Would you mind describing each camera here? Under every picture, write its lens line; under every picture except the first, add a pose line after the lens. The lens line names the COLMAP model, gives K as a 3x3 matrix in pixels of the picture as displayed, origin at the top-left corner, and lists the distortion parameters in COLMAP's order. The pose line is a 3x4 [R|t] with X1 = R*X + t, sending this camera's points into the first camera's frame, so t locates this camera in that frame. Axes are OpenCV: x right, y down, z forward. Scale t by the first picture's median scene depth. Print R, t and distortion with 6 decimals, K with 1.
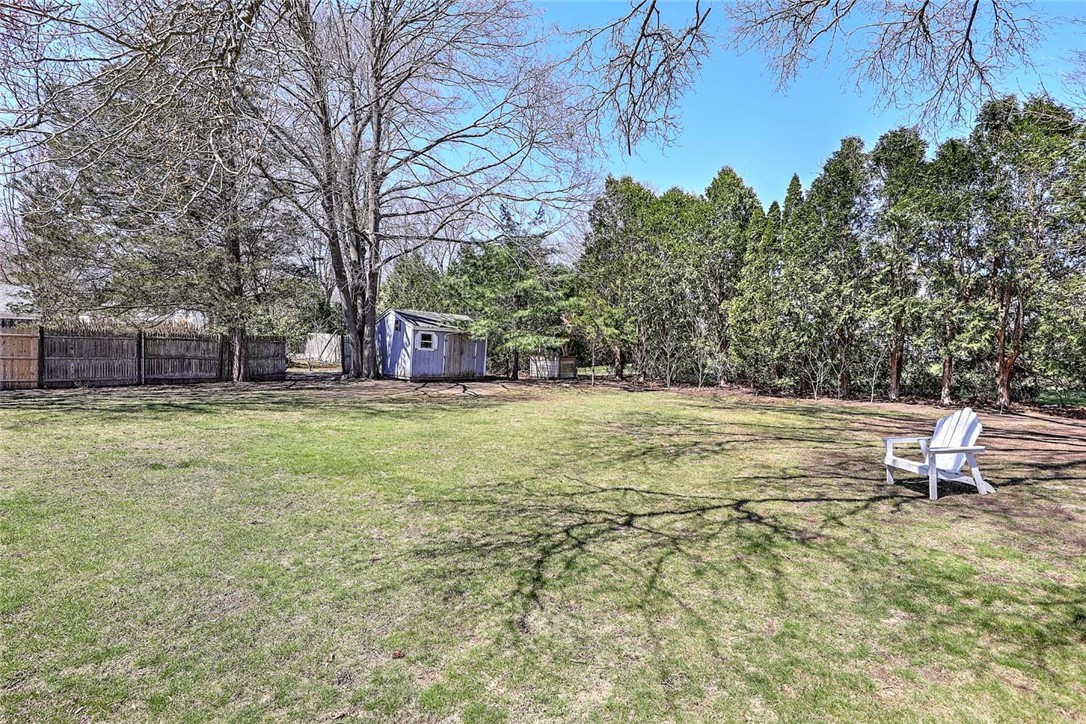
lens RADIAL K [[533.7, 0, 543.0], [0, 533.7, 362.0], [0, 0, 1]] dist [0.051869, -0.009736]
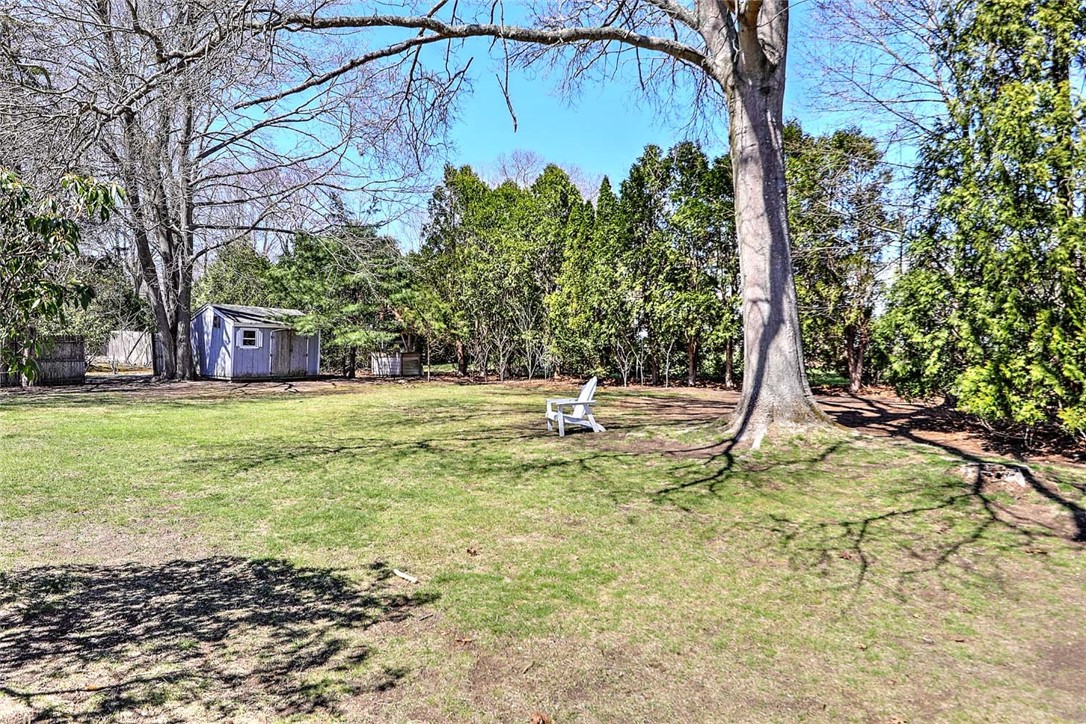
lens RADIAL K [[671.2, 0, 526.0], [0, 671.2, 360.4], [0, 0, 1]] dist [0.049702, -0.001097]
pose [[0.990806, -0.020638, 0.133705, 0.103296], [0.020931, 0.999781, -0.000782, 0.010662], [-0.133660, 0.003573, 0.991021, -0.238857]]
